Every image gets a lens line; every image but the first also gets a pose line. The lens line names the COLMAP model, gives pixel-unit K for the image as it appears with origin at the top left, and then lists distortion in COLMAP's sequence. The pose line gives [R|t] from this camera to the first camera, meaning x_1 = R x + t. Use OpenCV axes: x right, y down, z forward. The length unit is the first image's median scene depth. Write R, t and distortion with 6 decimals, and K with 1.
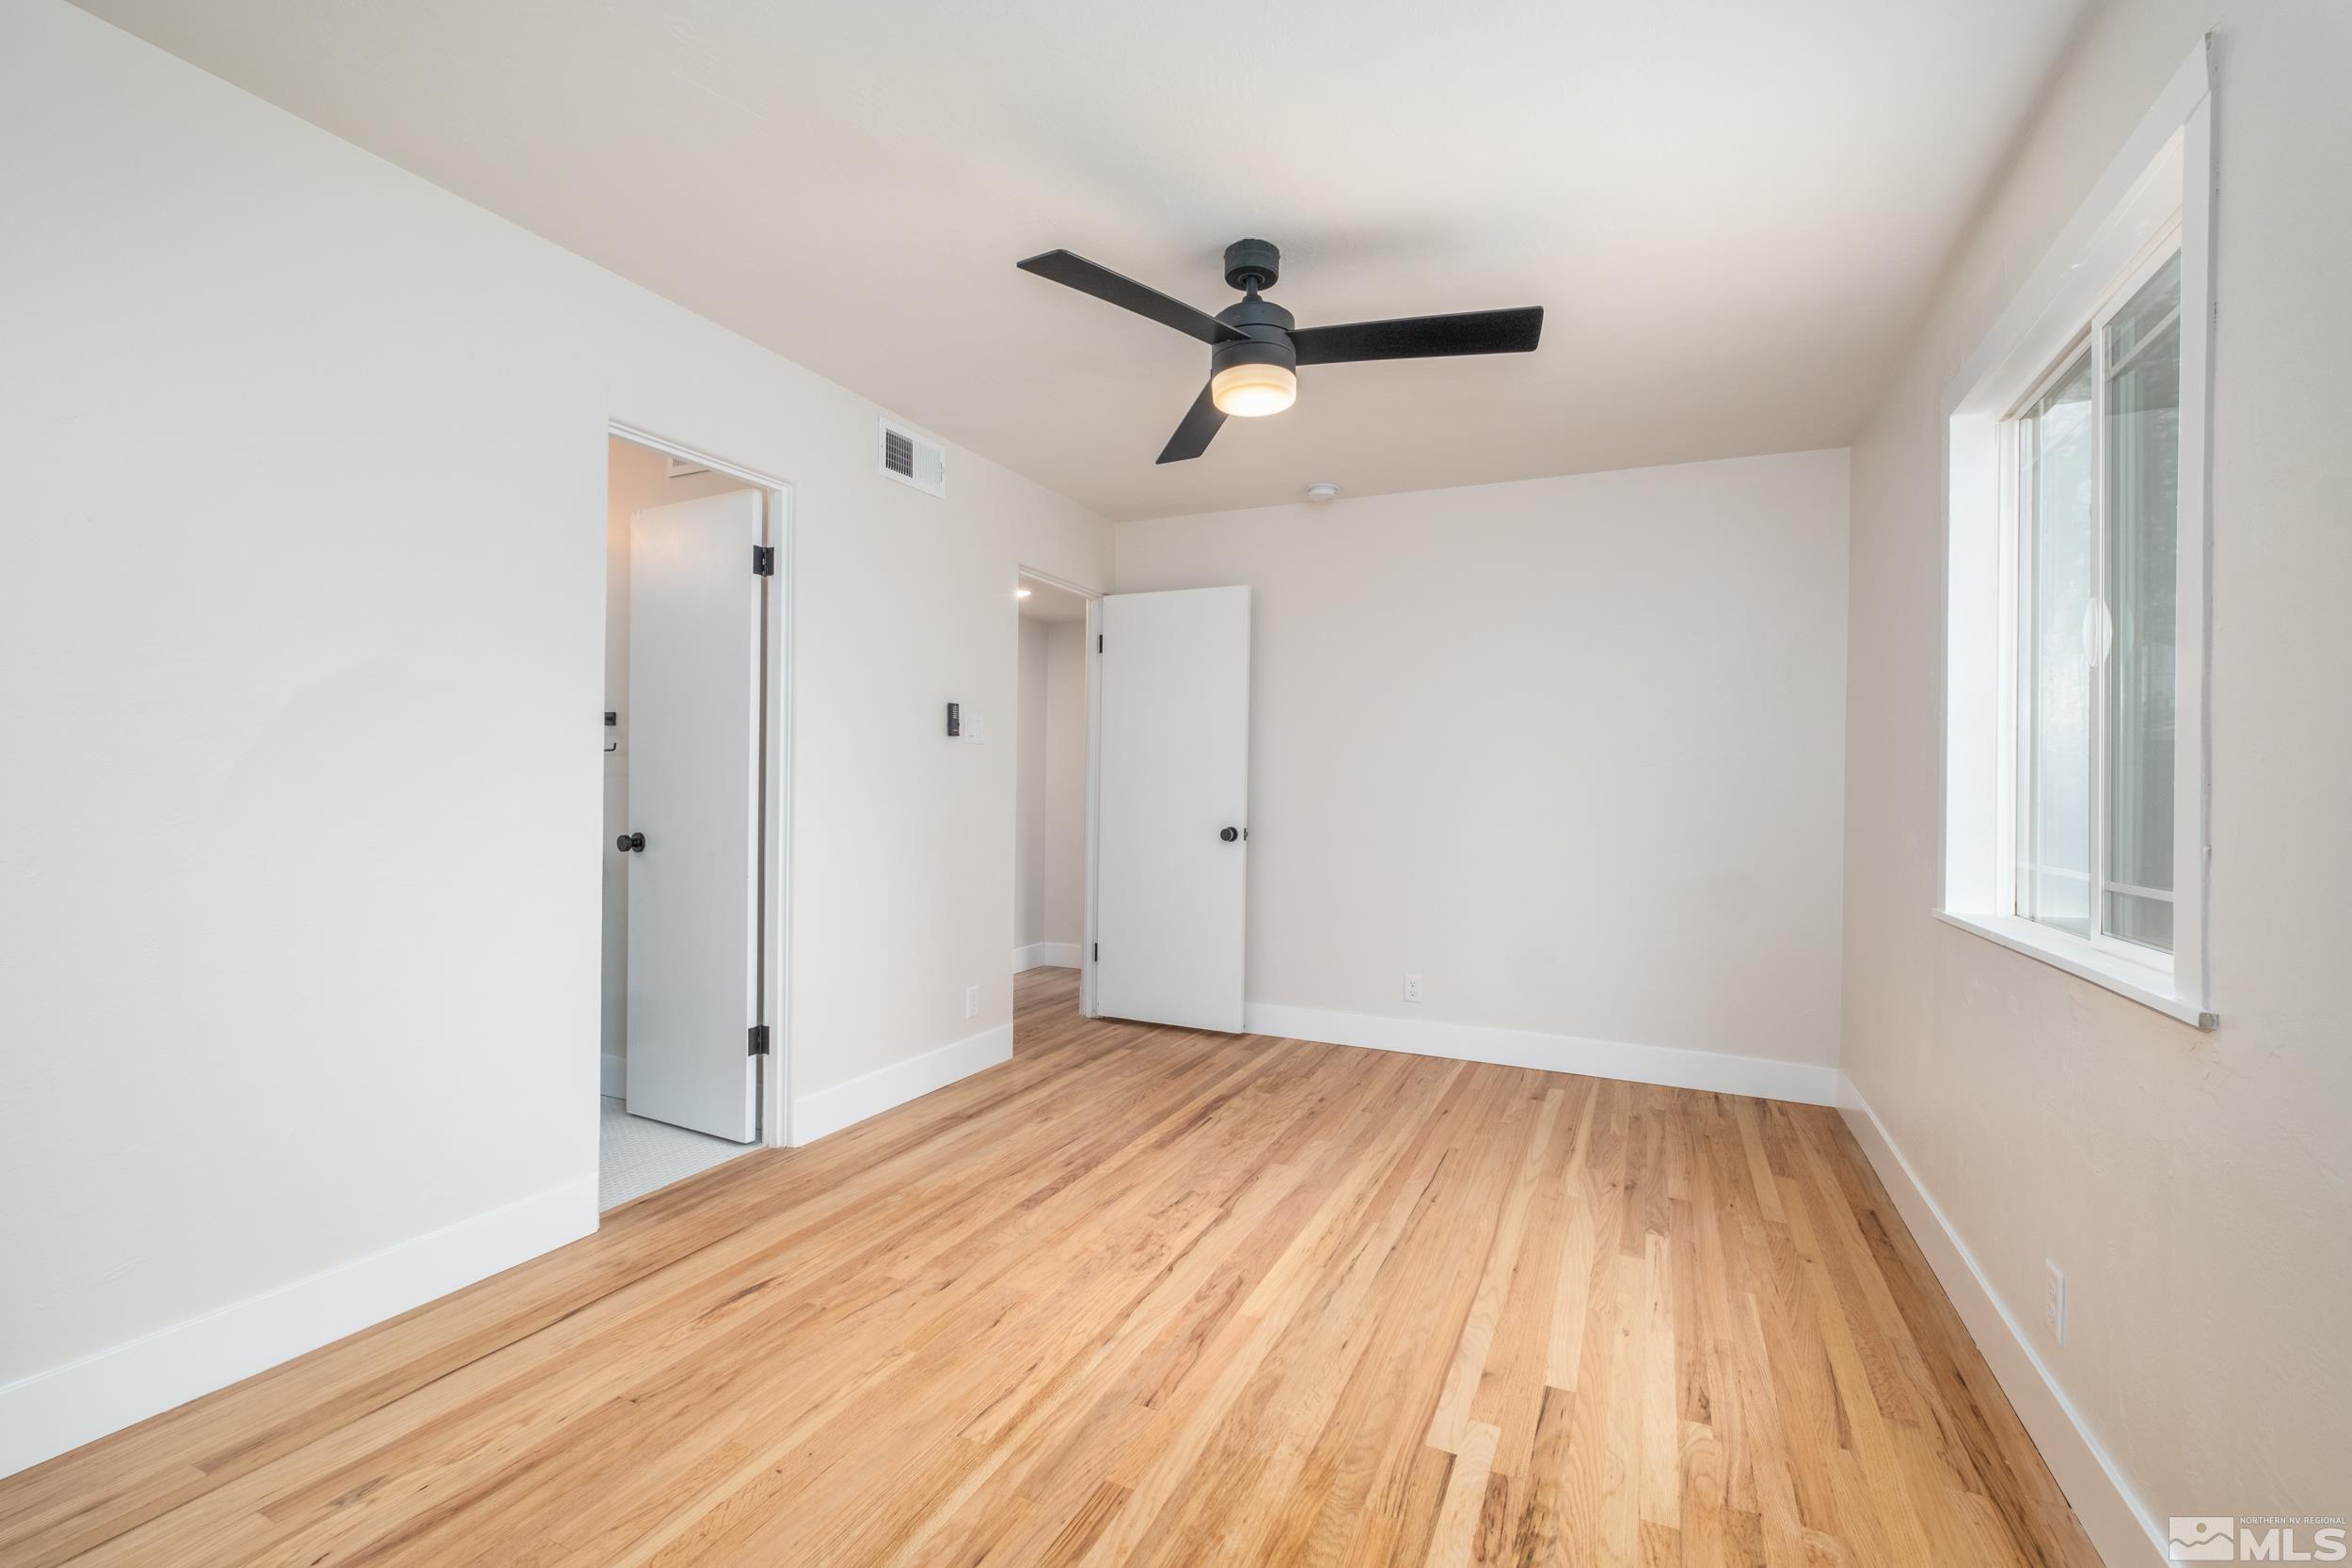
lens RADIAL K [[1047.3, 0, 1177.3], [0, 1047.3, 789.9], [0, 0, 1]] dist [-0.000001, -0.001679]
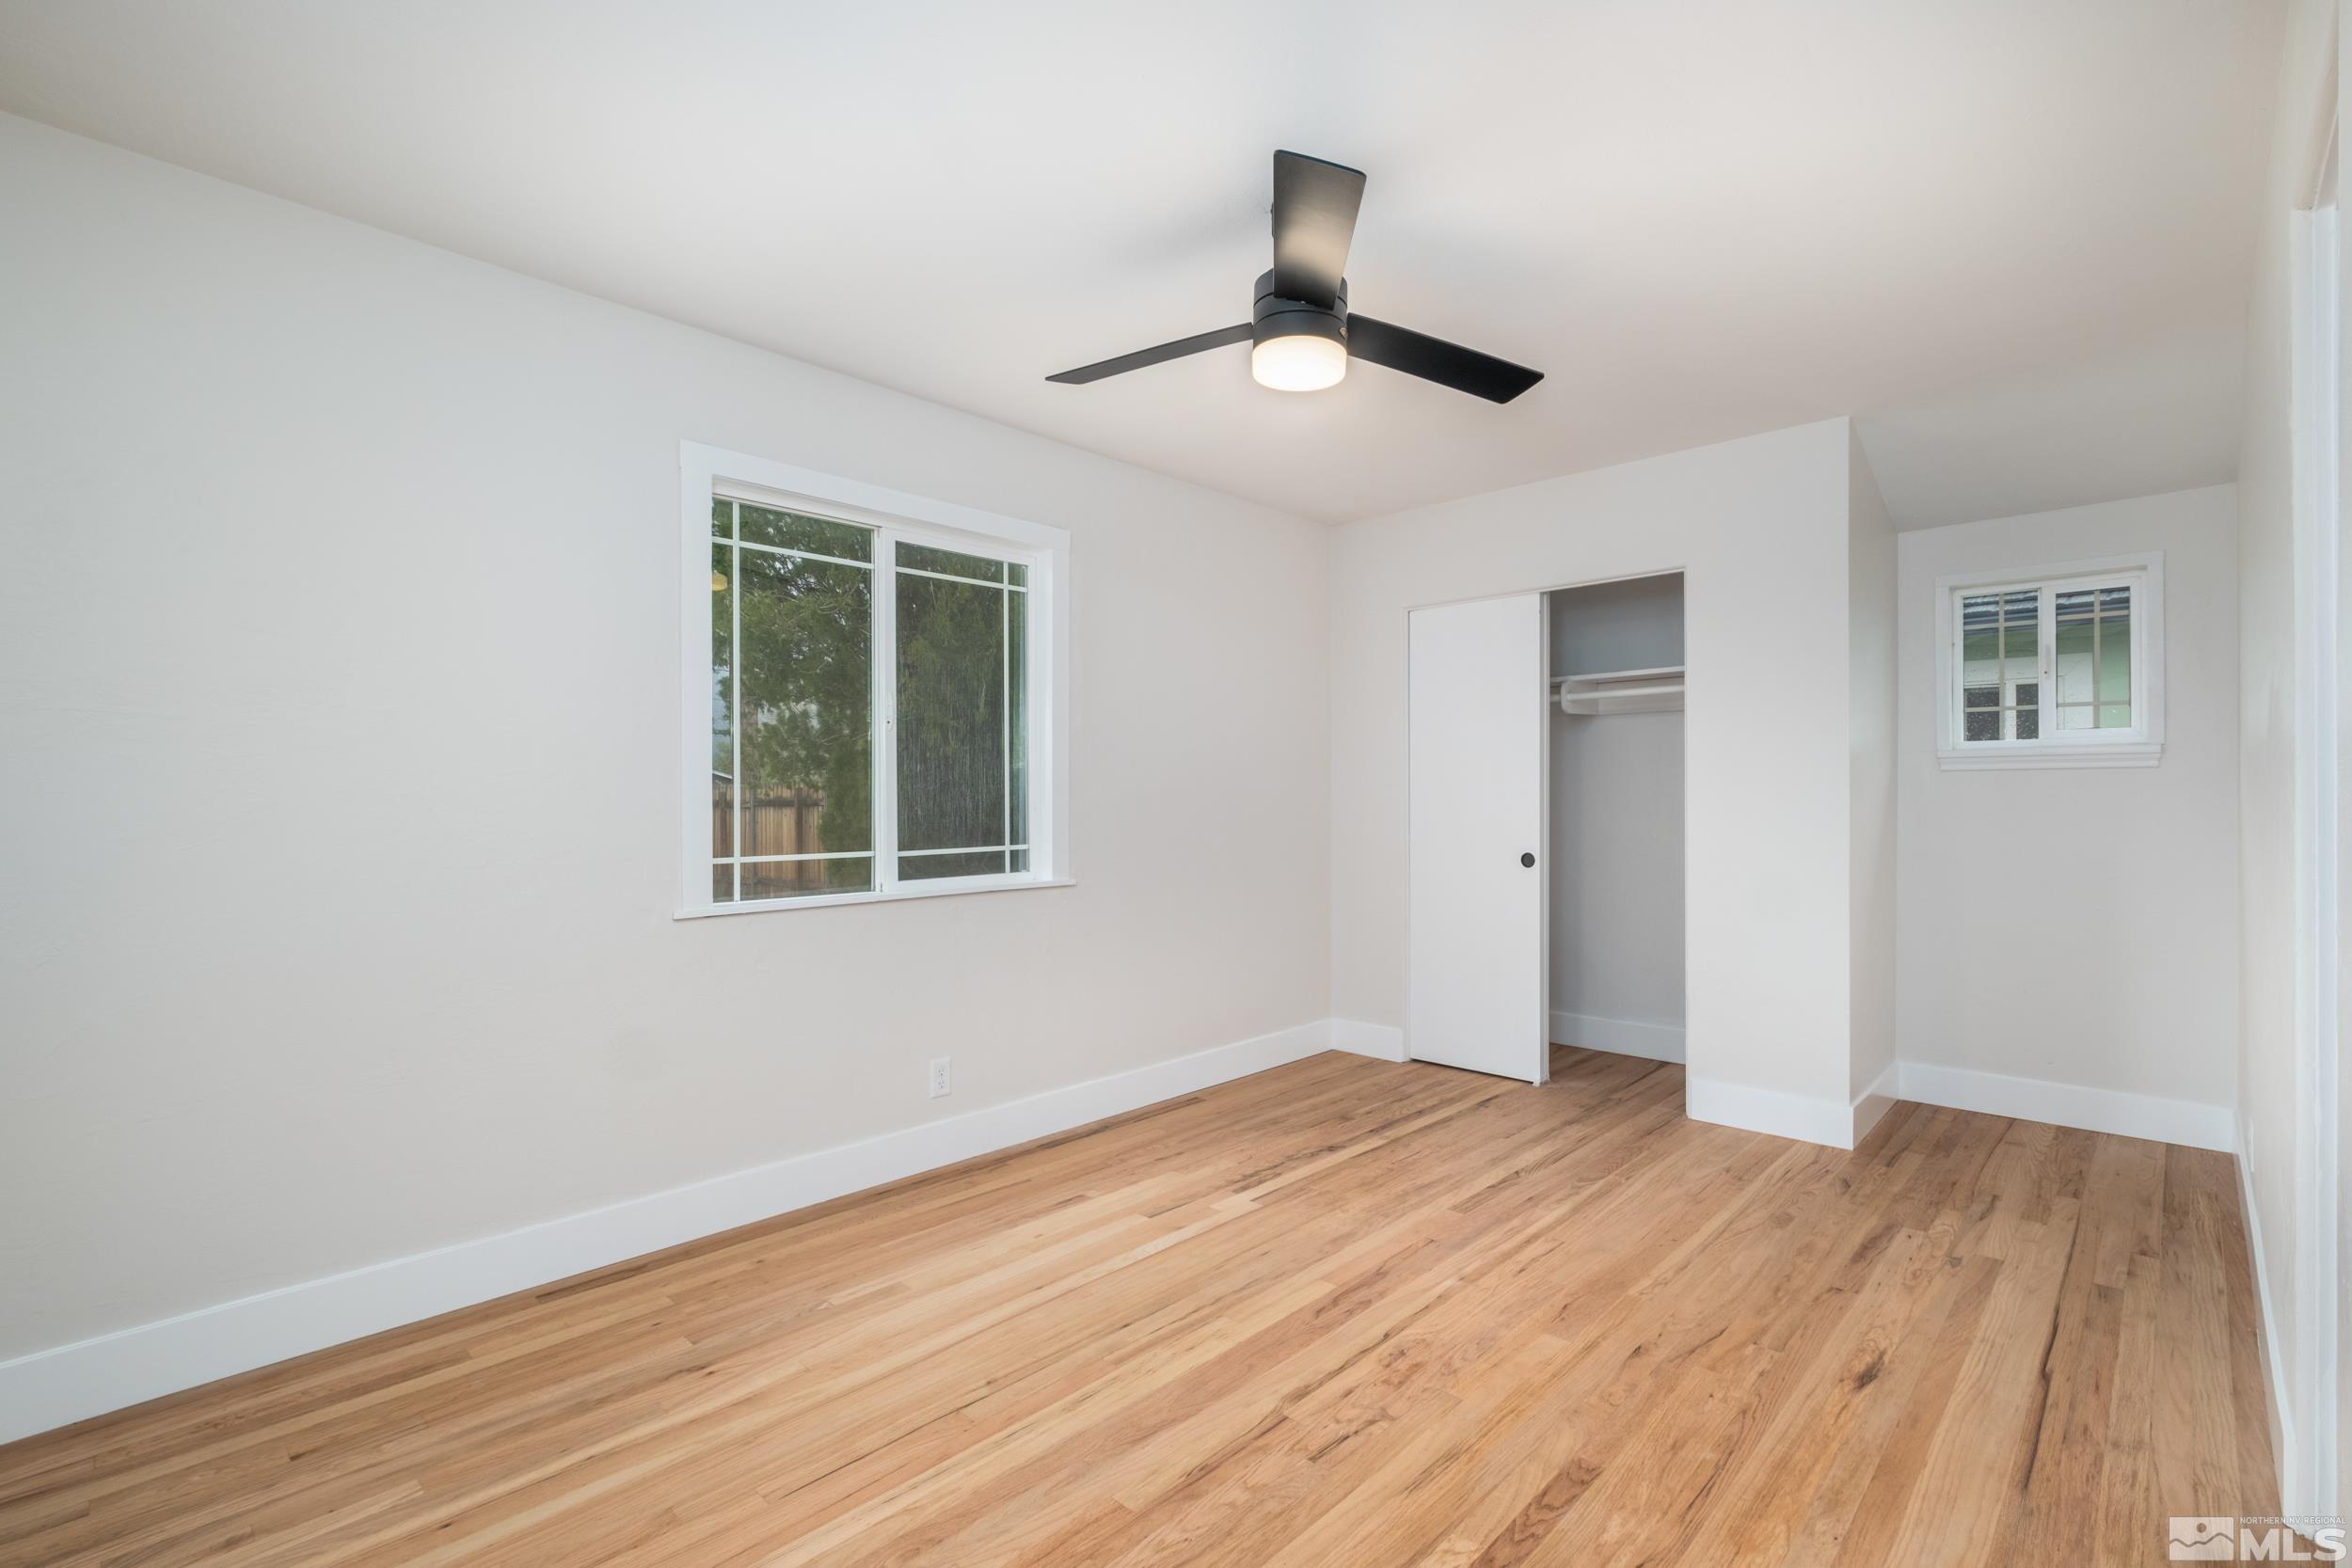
lens RADIAL K [[1047.3, 0, 1169.0], [0, 1047.3, 797.1], [0, 0, 1]] dist [-0.000001, -0.001679]
pose [[-0.938210, -0.006873, 0.345999, -0.151961], [-0.005872, 0.999975, 0.003943, -0.020974], [-0.346017, 0.001668, -0.938227, 2.053919]]
